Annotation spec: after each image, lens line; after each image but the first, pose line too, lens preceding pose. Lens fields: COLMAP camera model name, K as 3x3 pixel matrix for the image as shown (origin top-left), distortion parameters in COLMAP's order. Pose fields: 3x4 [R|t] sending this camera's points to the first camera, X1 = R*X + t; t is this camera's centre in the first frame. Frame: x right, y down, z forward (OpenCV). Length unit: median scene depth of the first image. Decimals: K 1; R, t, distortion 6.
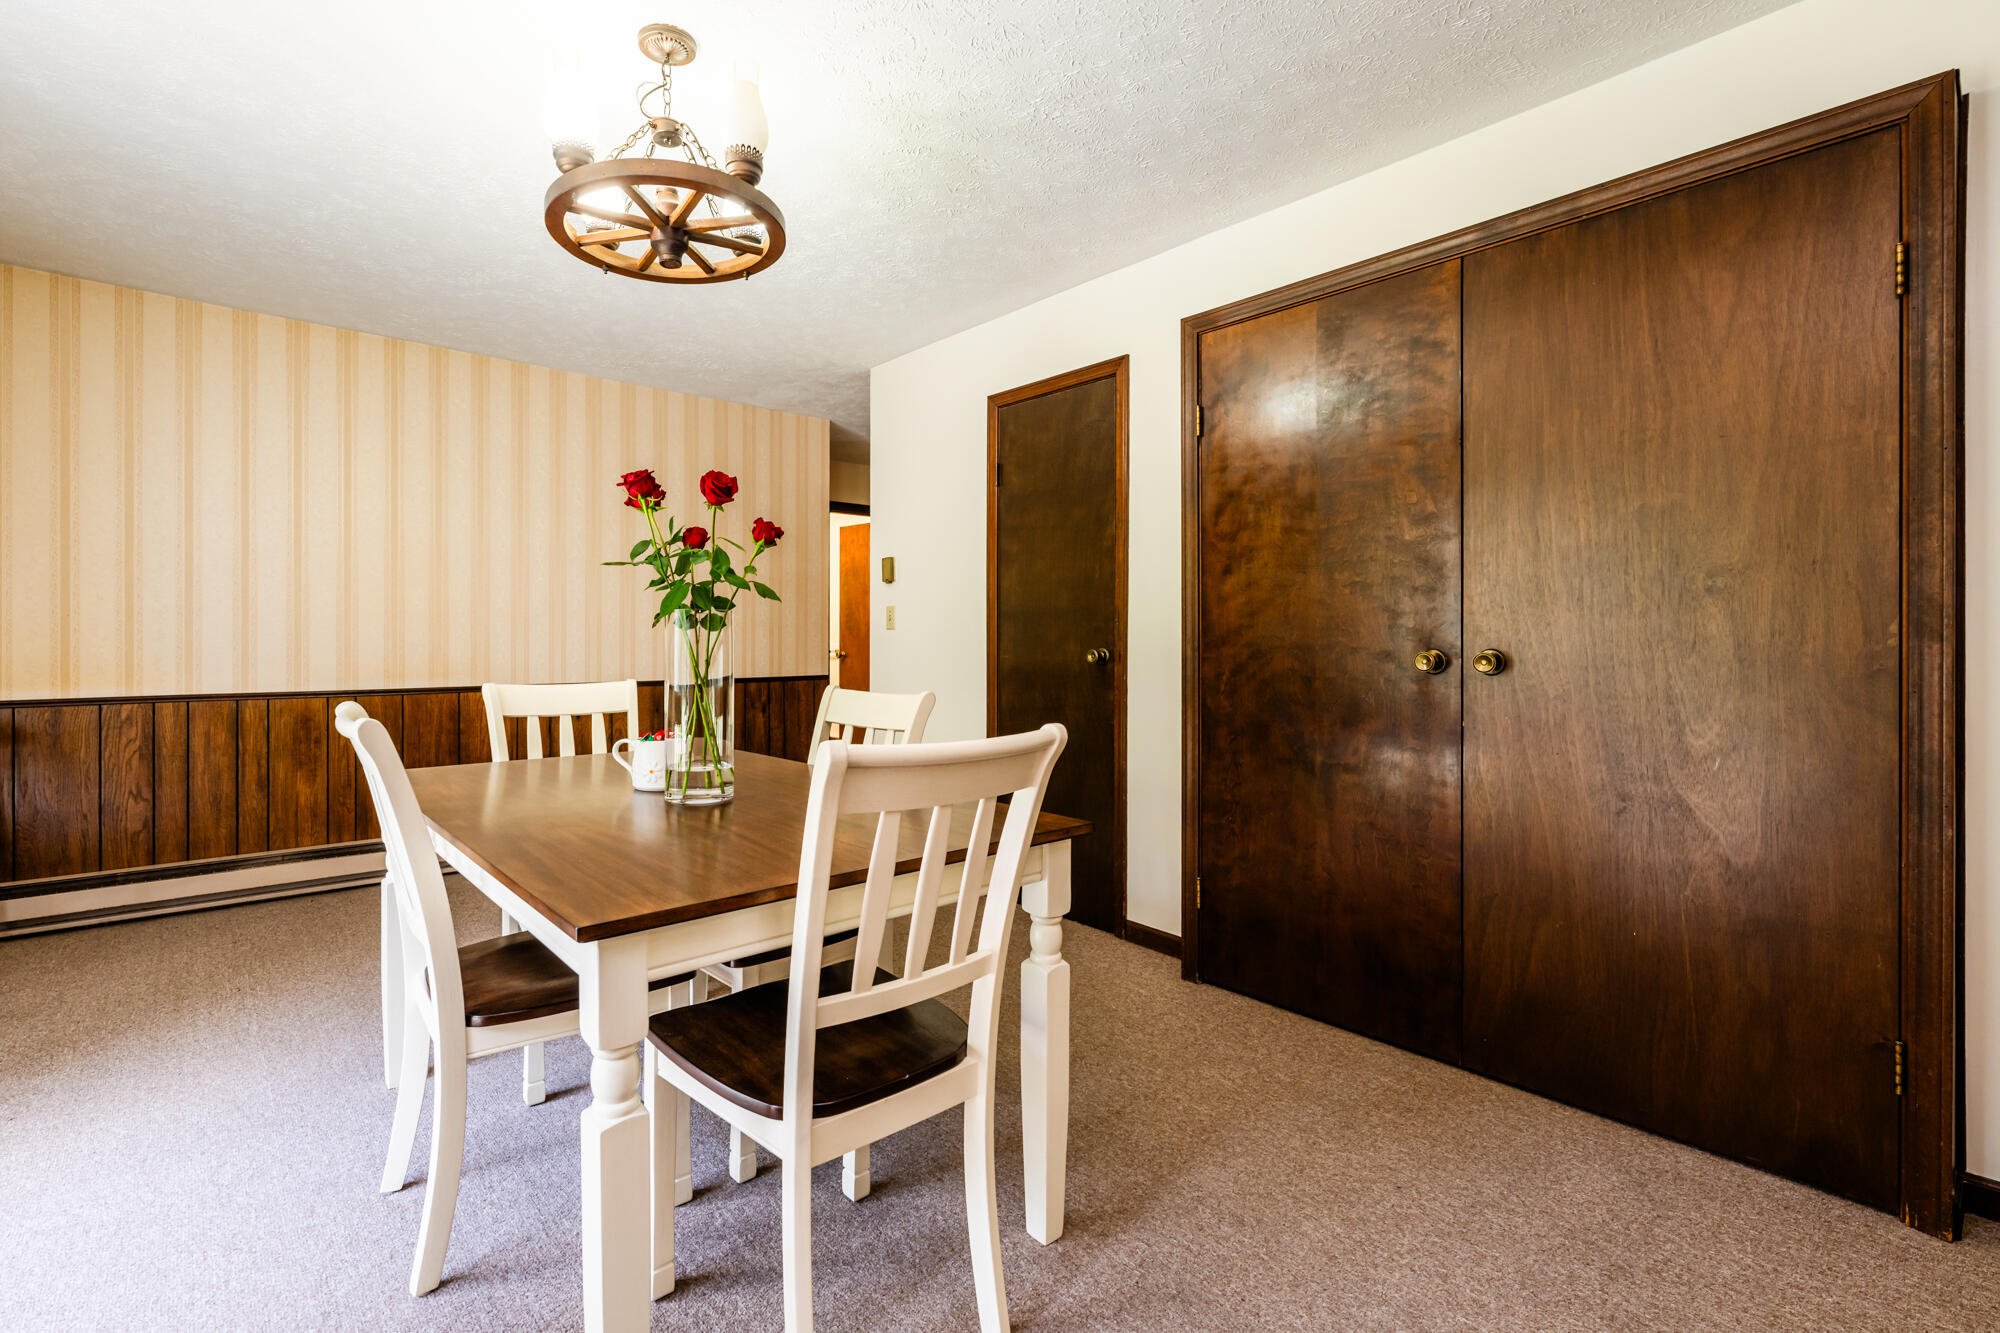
lens RADIAL K [[922.7, 0, 997.3], [0, 922.7, 638.3], [0, 0, 1]] dist [-0.000910, -0.000001]
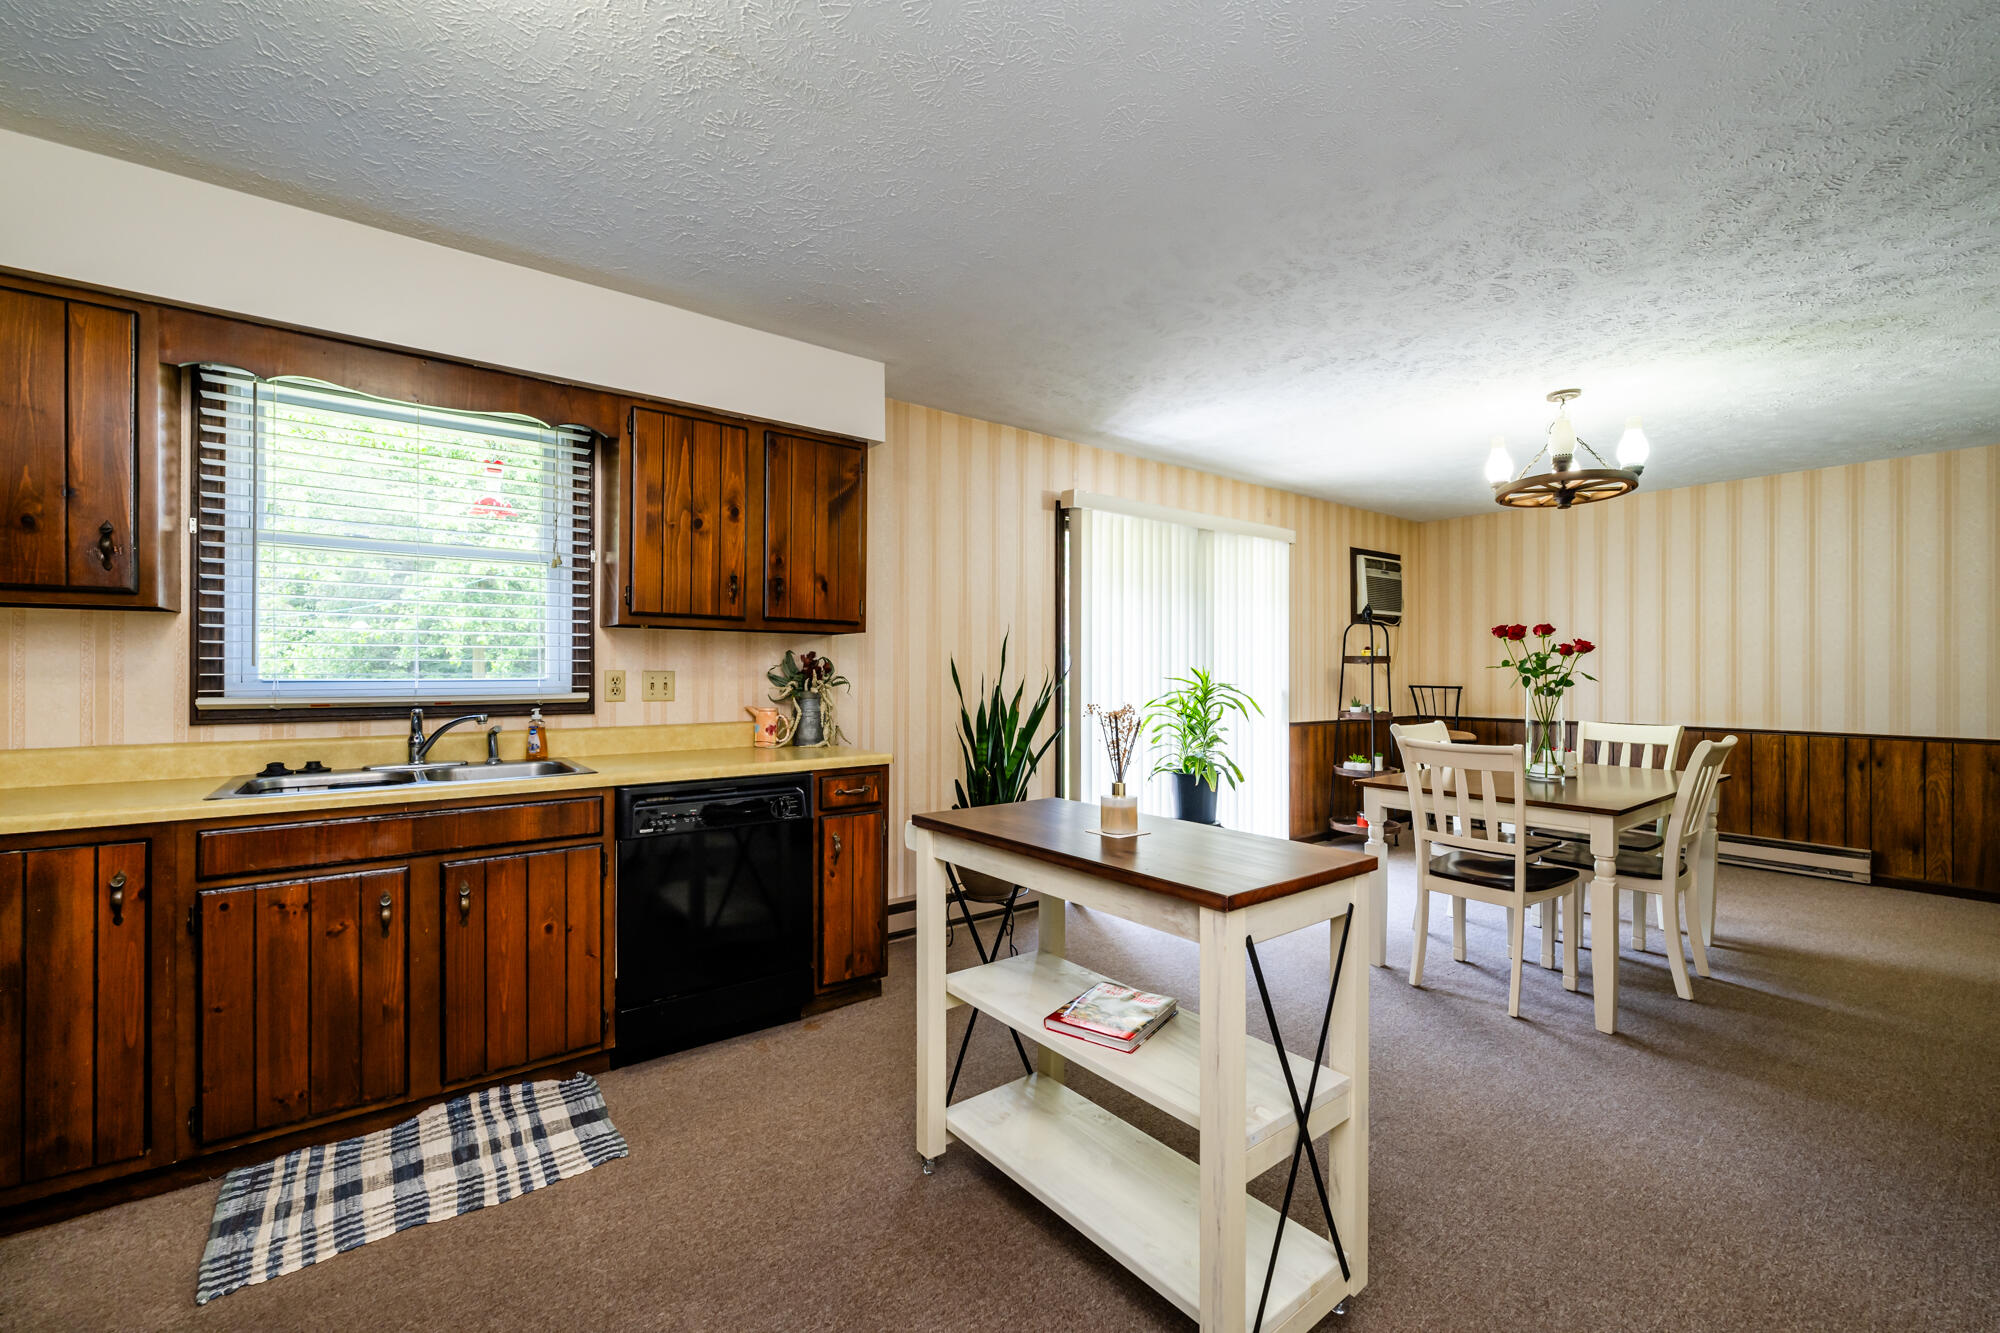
lens RADIAL K [[806.8, 0, 1000.0], [0, 806.8, 666.5], [0, 0, 1]] dist [-0.000673, 0.000014]
pose [[-0.037026, 0.001681, -0.999313, 1.082446], [-0.012526, 0.999919, 0.002147, -0.047933], [0.999236, 0.012597, -0.037002, -0.108626]]
